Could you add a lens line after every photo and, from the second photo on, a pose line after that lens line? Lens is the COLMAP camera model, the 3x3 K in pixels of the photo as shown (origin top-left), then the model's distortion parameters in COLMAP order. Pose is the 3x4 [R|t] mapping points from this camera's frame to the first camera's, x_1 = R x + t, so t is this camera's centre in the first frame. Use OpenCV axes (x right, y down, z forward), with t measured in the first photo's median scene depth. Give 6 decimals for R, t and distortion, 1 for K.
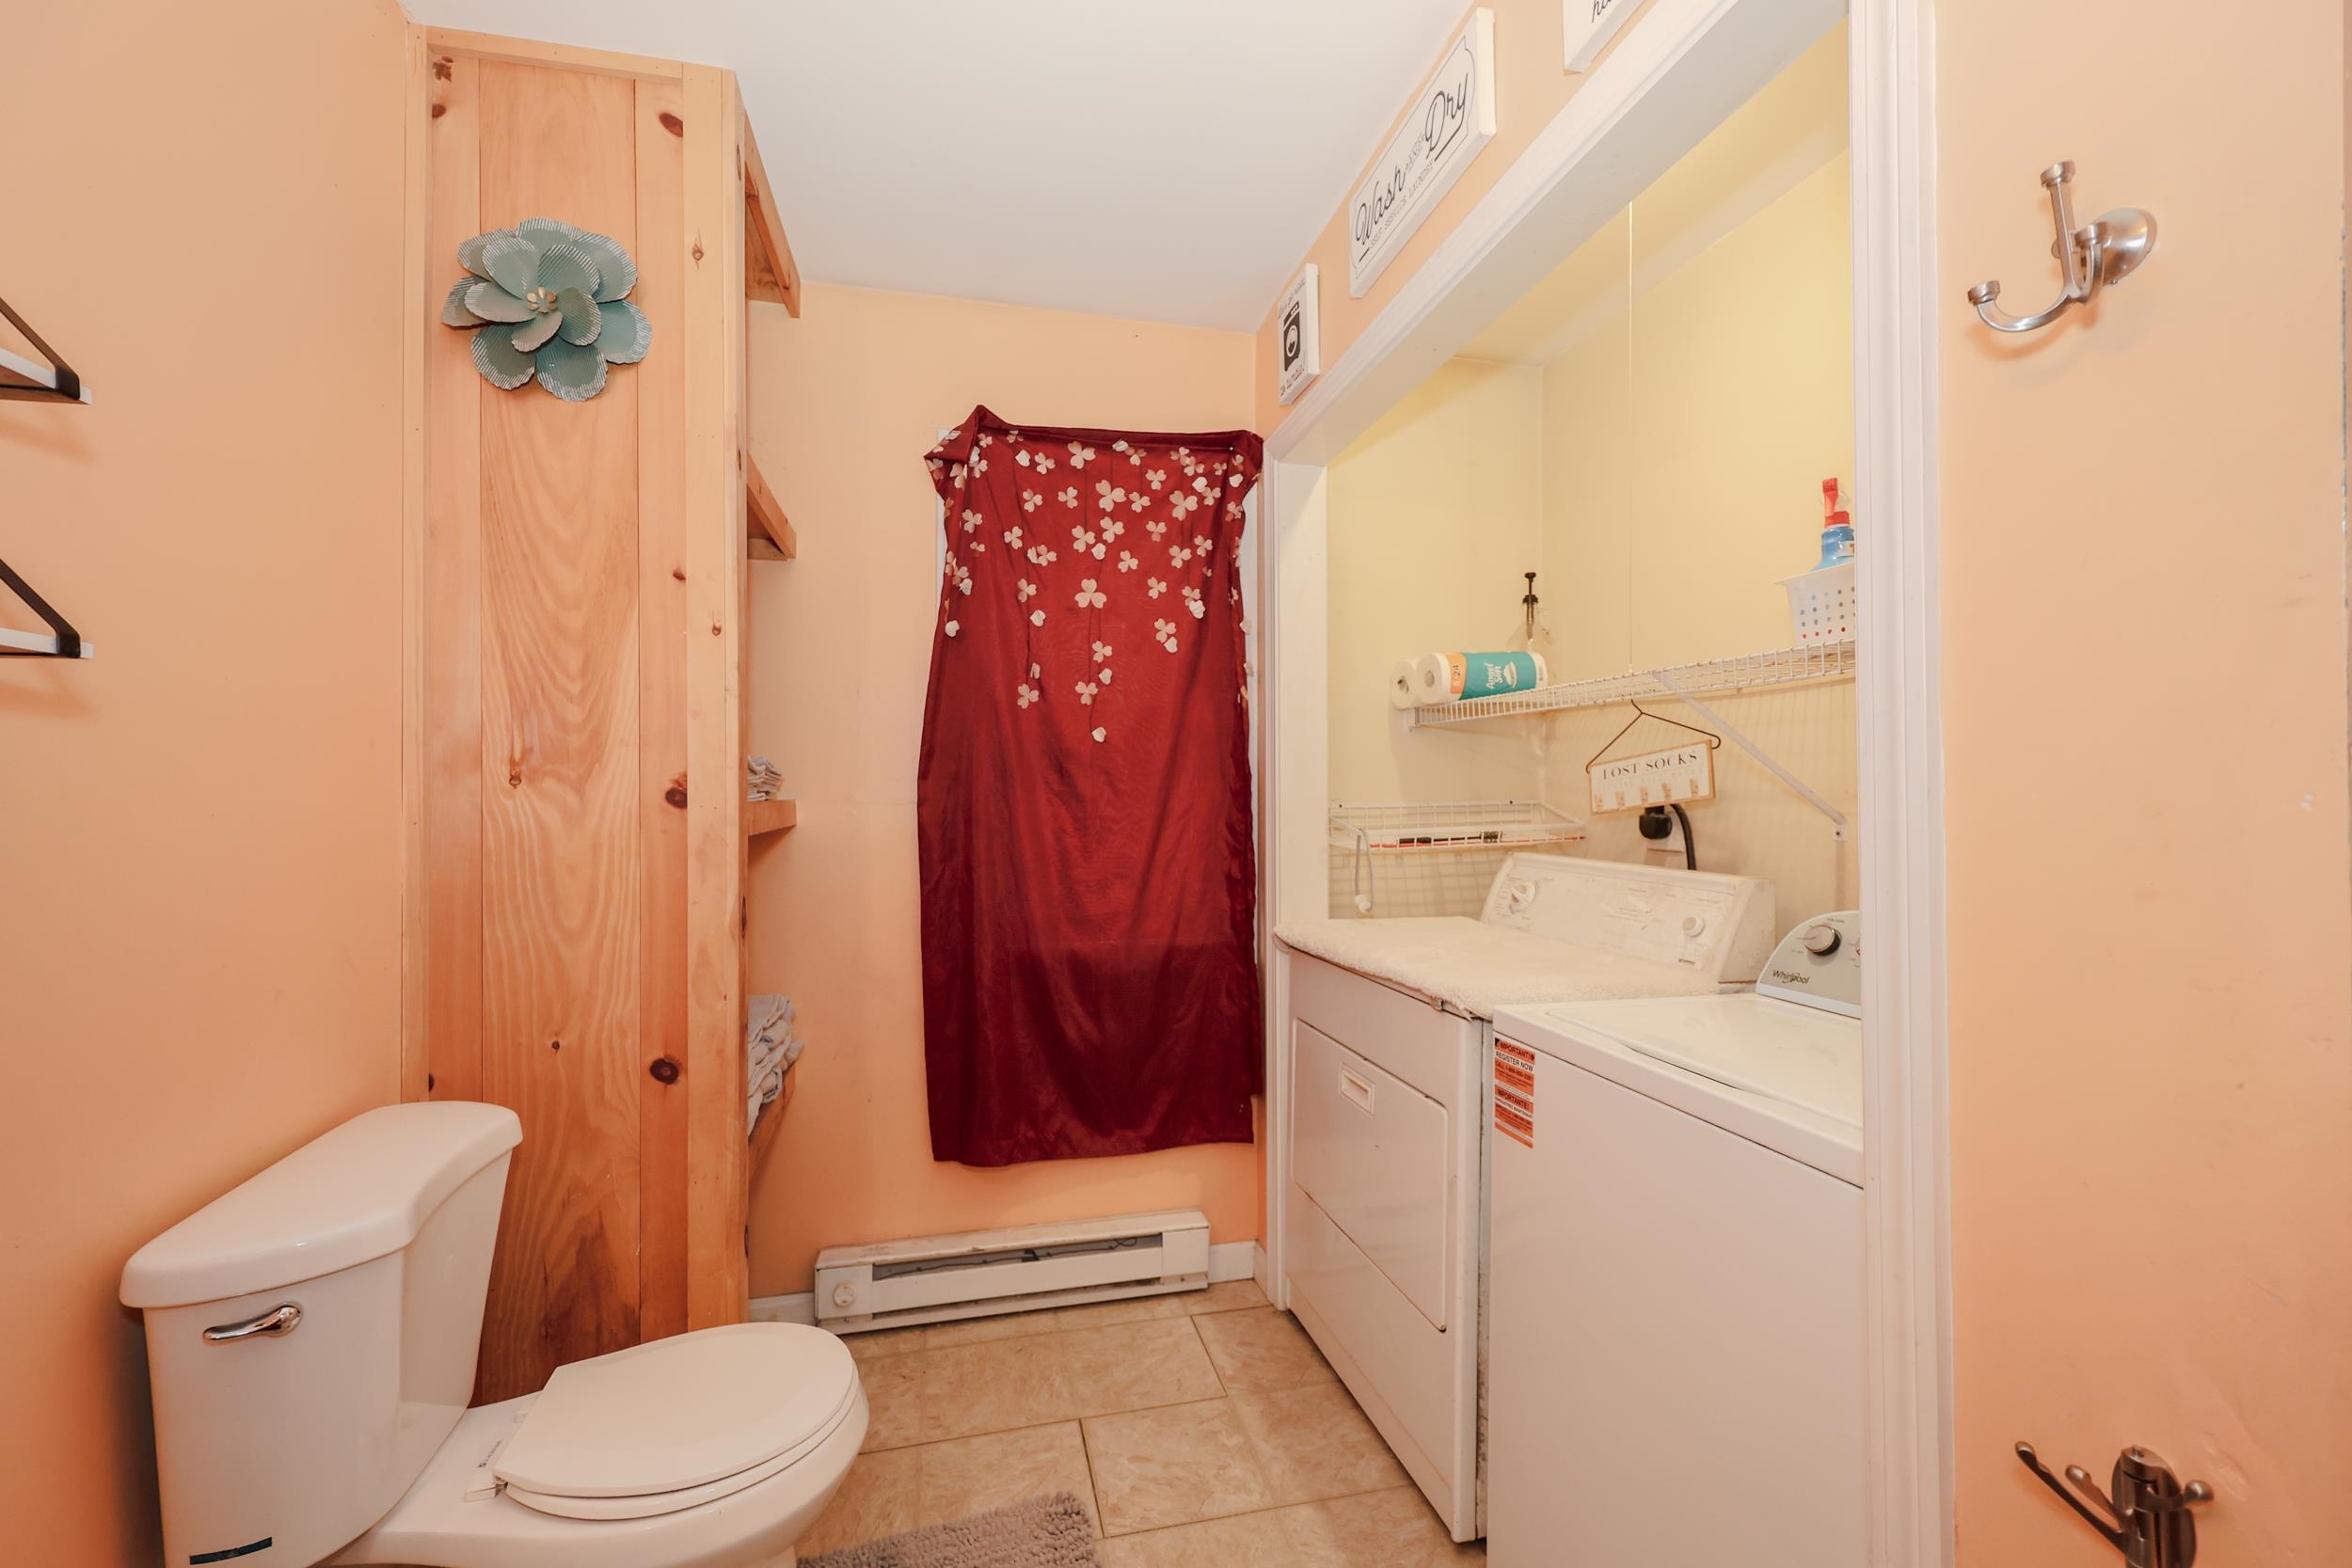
lens RADIAL K [[973.7, 0, 1181.5], [0, 973.7, 758.7], [0, 0, 1]] dist [-0.005485, 0.001069]
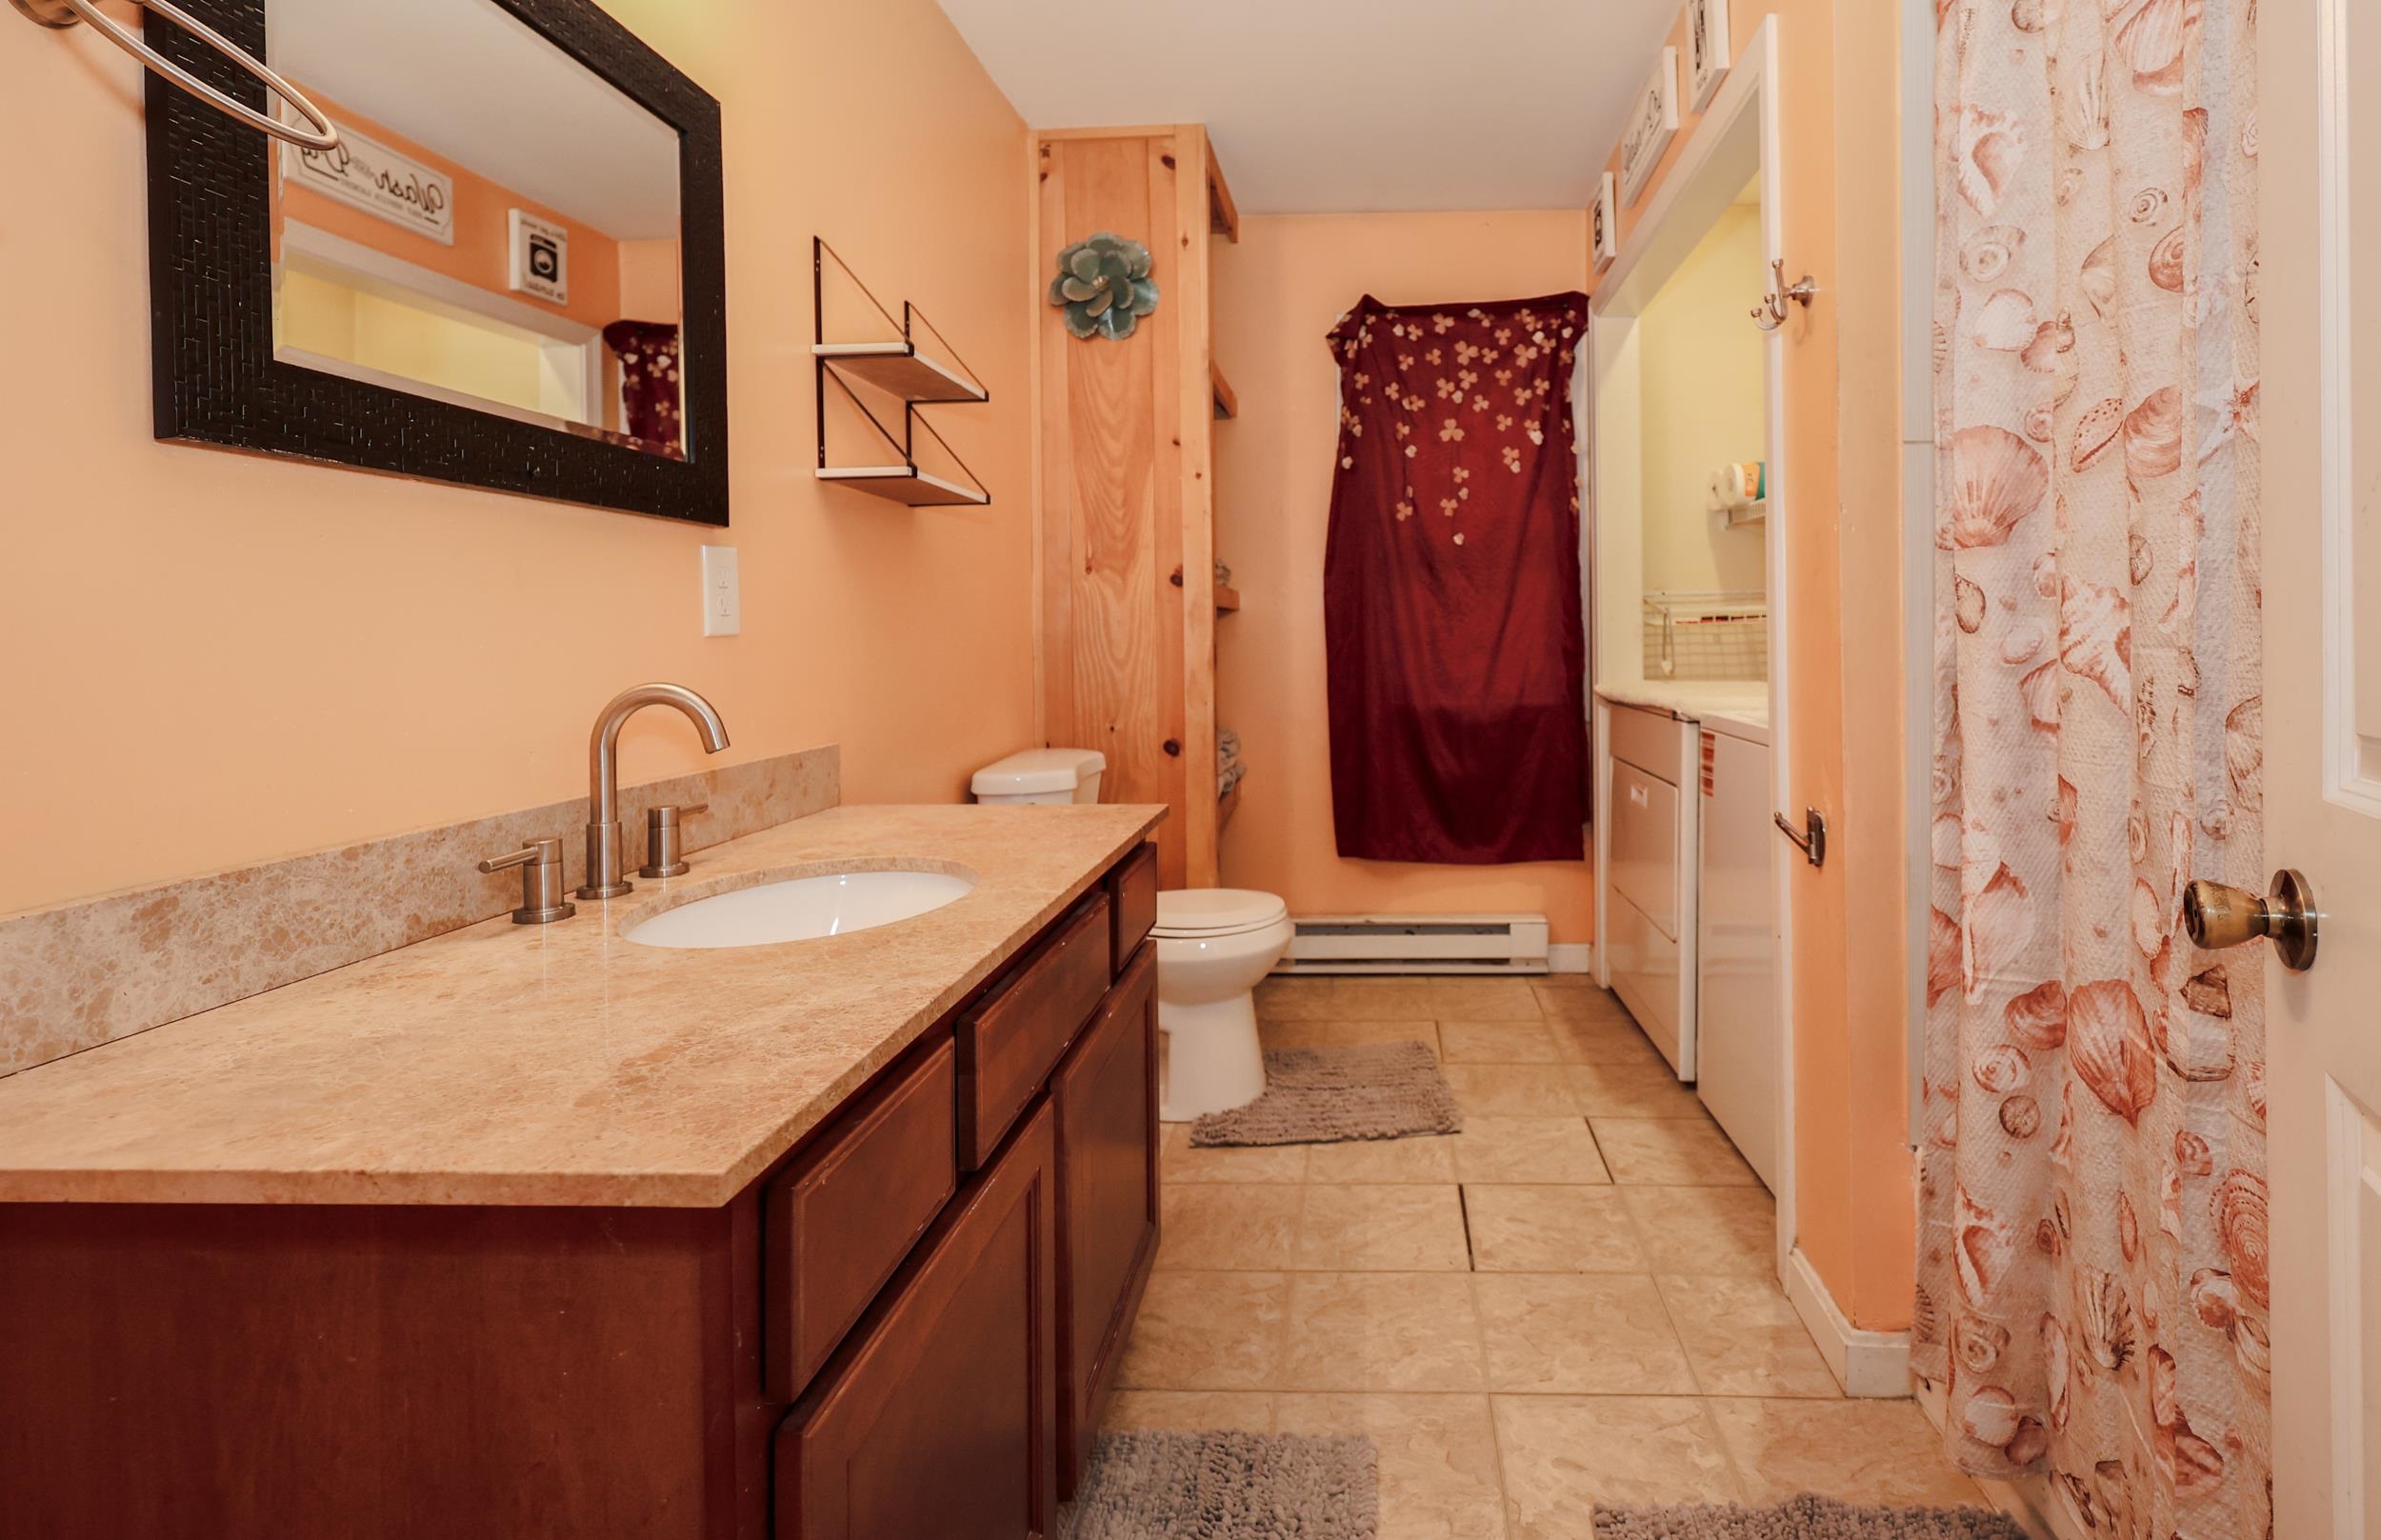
lens RADIAL K [[2889.6, 0, 1193.2], [0, 2889.6, 769.1], [0, 0, 1]] dist [-0.011045, 0.000000]
pose [[0.942884, -0.007687, -0.333032, 0.889912], [0.010932, 0.999909, 0.007870, 0.255943], [0.332941, -0.011061, 0.942883, -2.840340]]
